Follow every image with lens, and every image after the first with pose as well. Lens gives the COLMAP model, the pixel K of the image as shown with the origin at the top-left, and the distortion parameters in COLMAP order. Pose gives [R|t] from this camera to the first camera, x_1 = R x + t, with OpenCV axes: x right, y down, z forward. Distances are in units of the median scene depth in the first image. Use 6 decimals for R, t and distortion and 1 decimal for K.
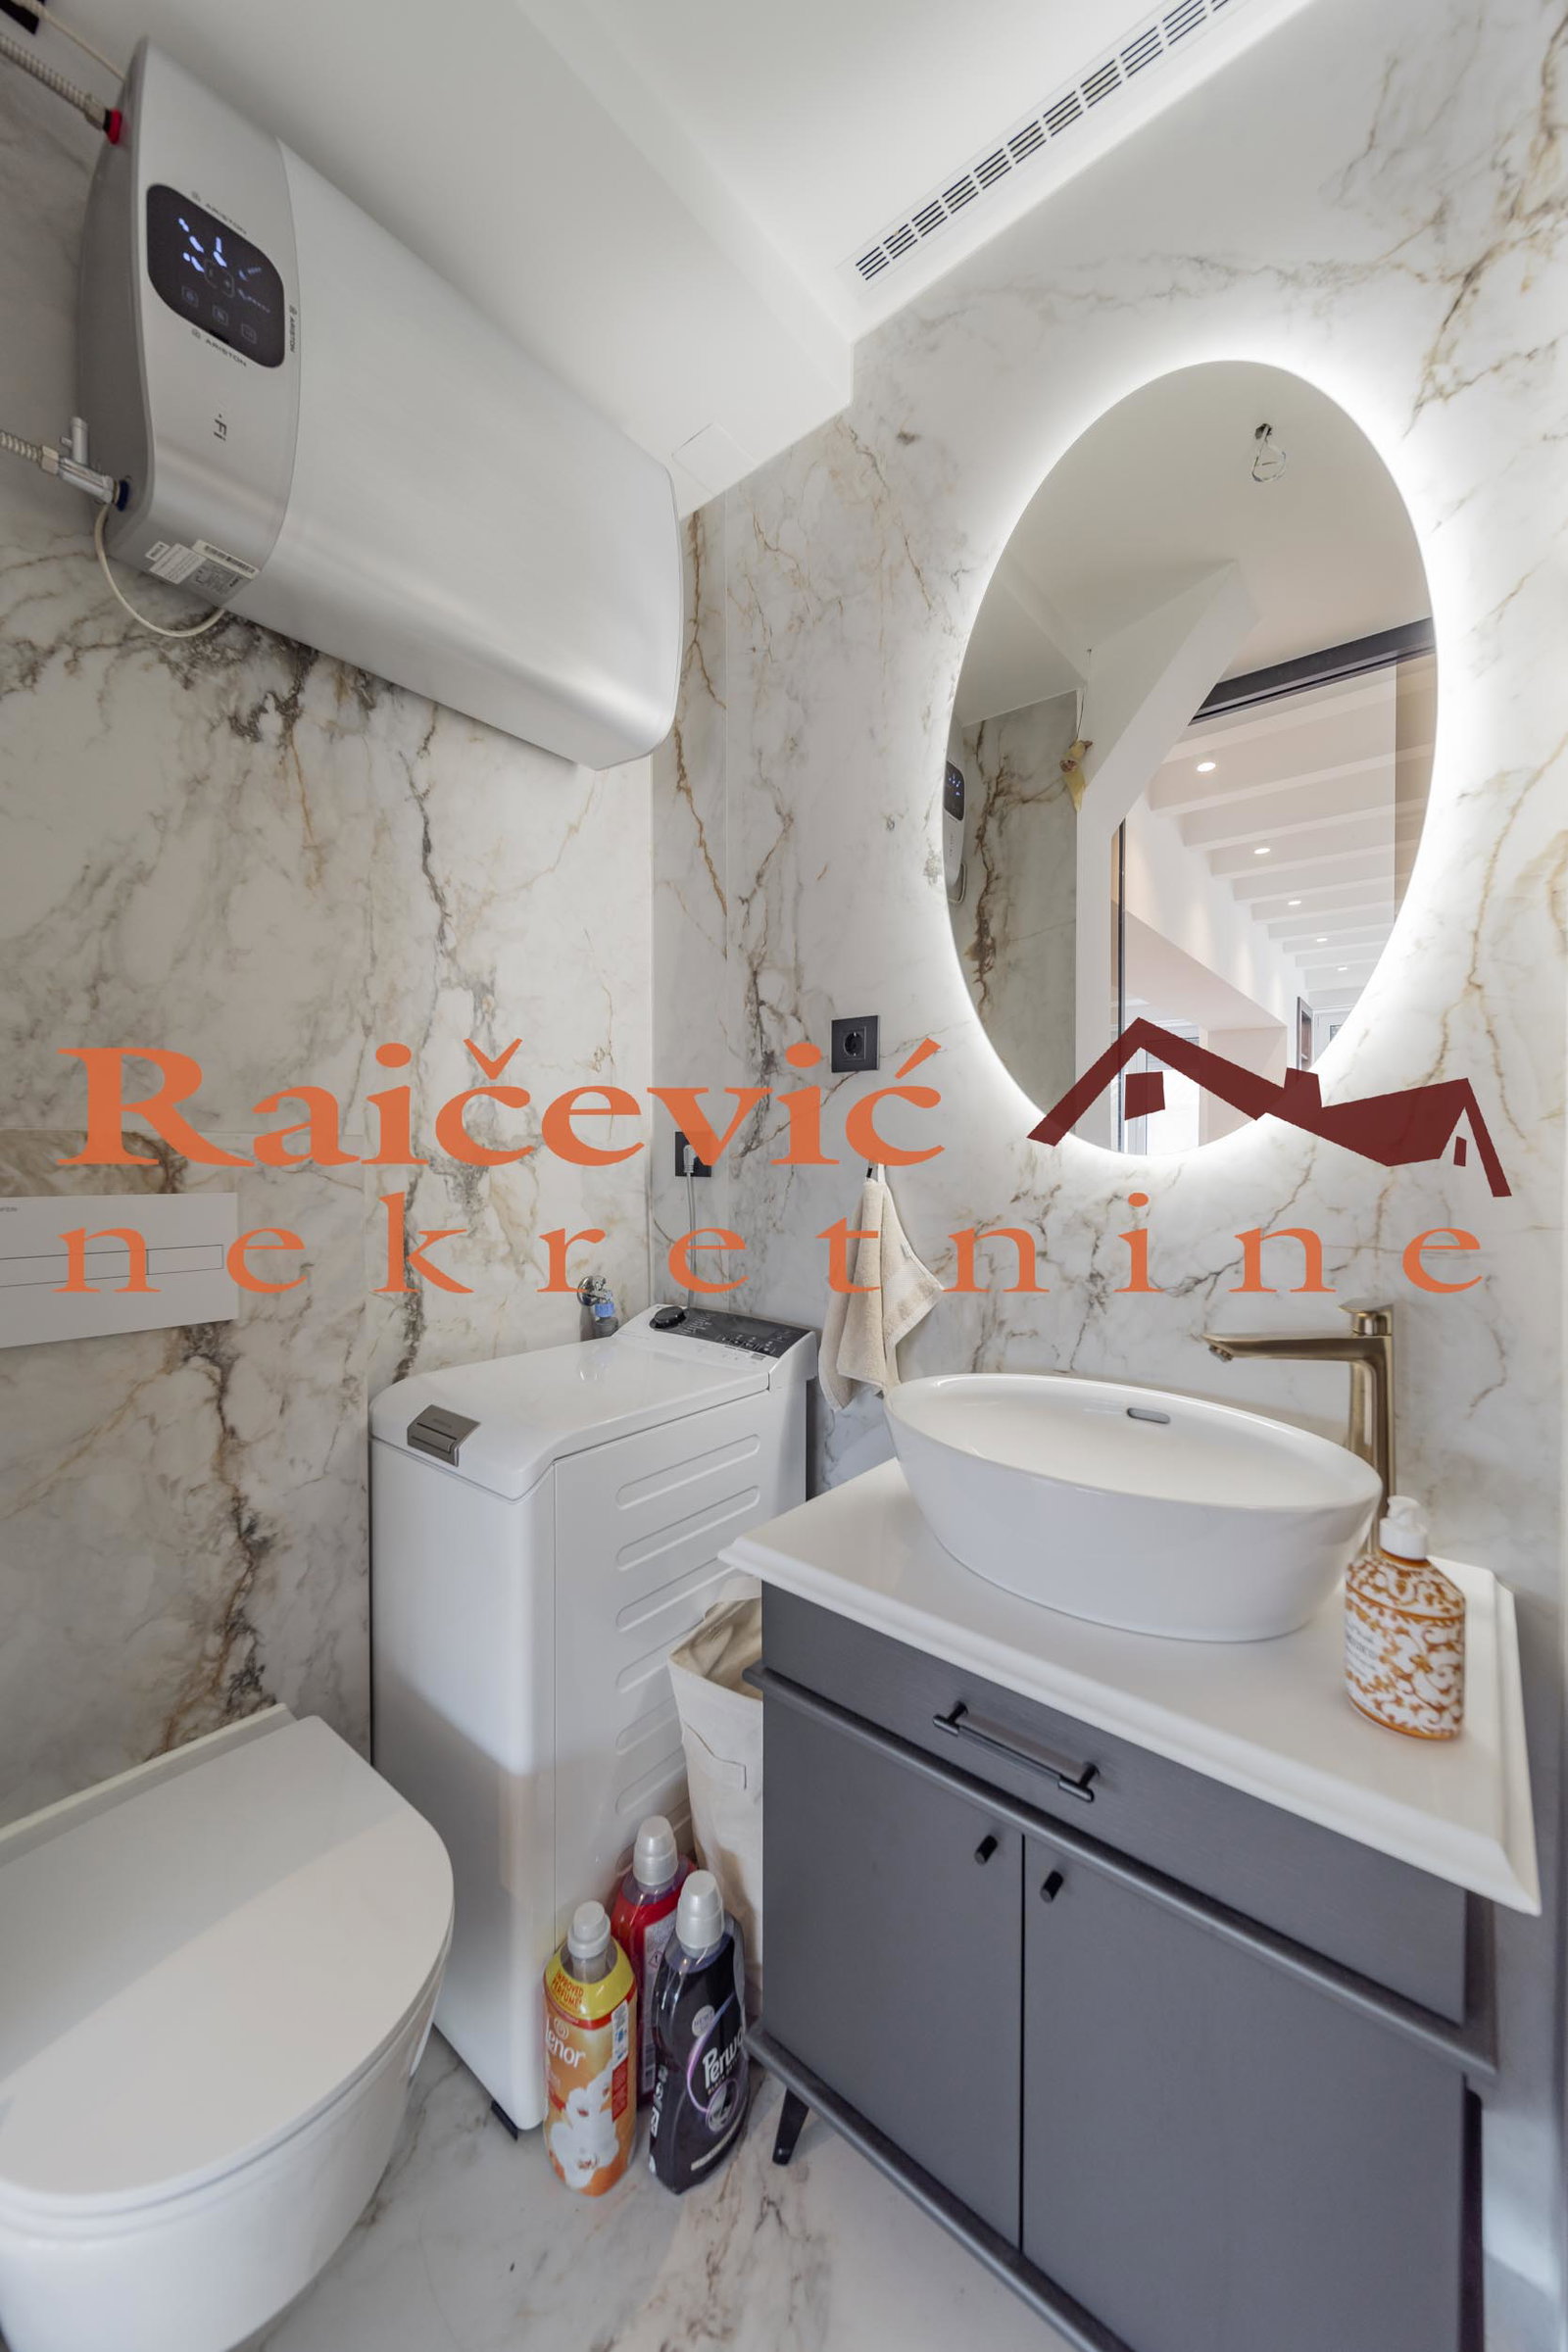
lens RADIAL K [[832.4, 0, 779.1], [0, 832.4, 1181.9], [0, 0, 1]] dist [-0.000997, -0.000379]
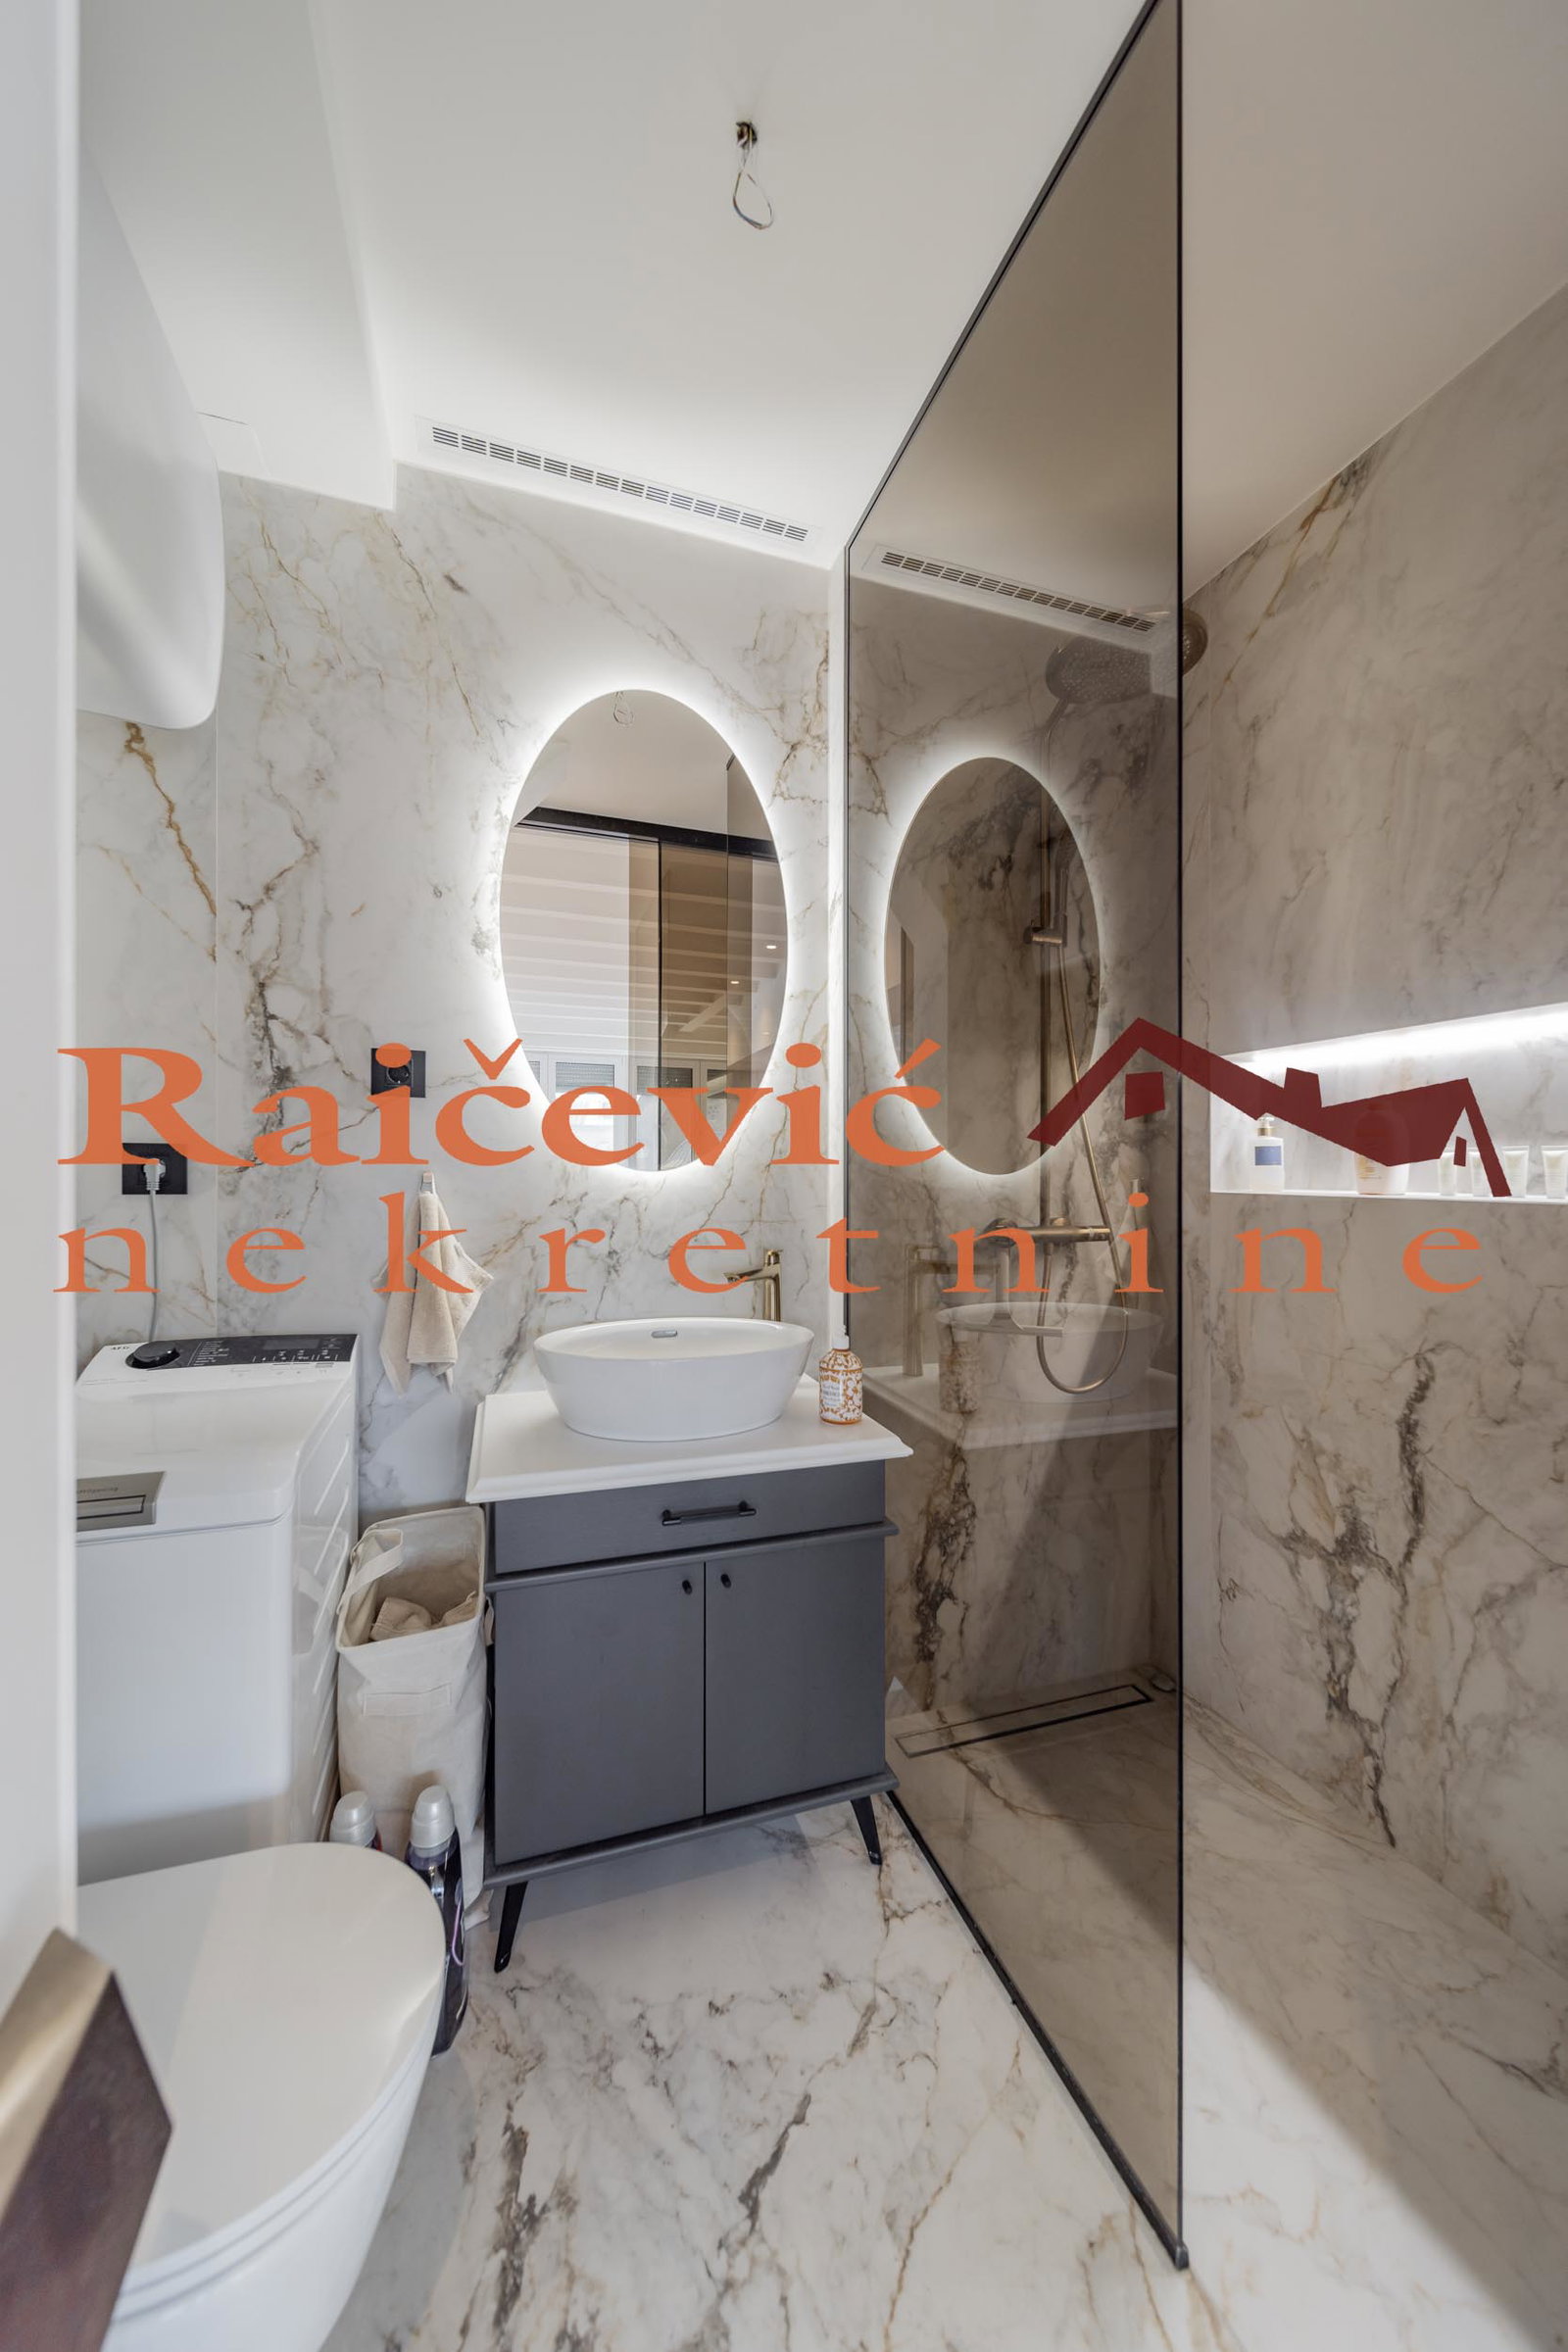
lens RADIAL K [[832.4, 0, 779.1], [0, 832.4, 1181.9], [0, 0, 1]] dist [-0.000997, -0.000379]
pose [[0.532953, -0.015515, 0.846003, -0.565915], [0.021548, 0.999756, 0.004761, -0.011046], [-0.845871, 0.015692, 0.533157, -0.035614]]
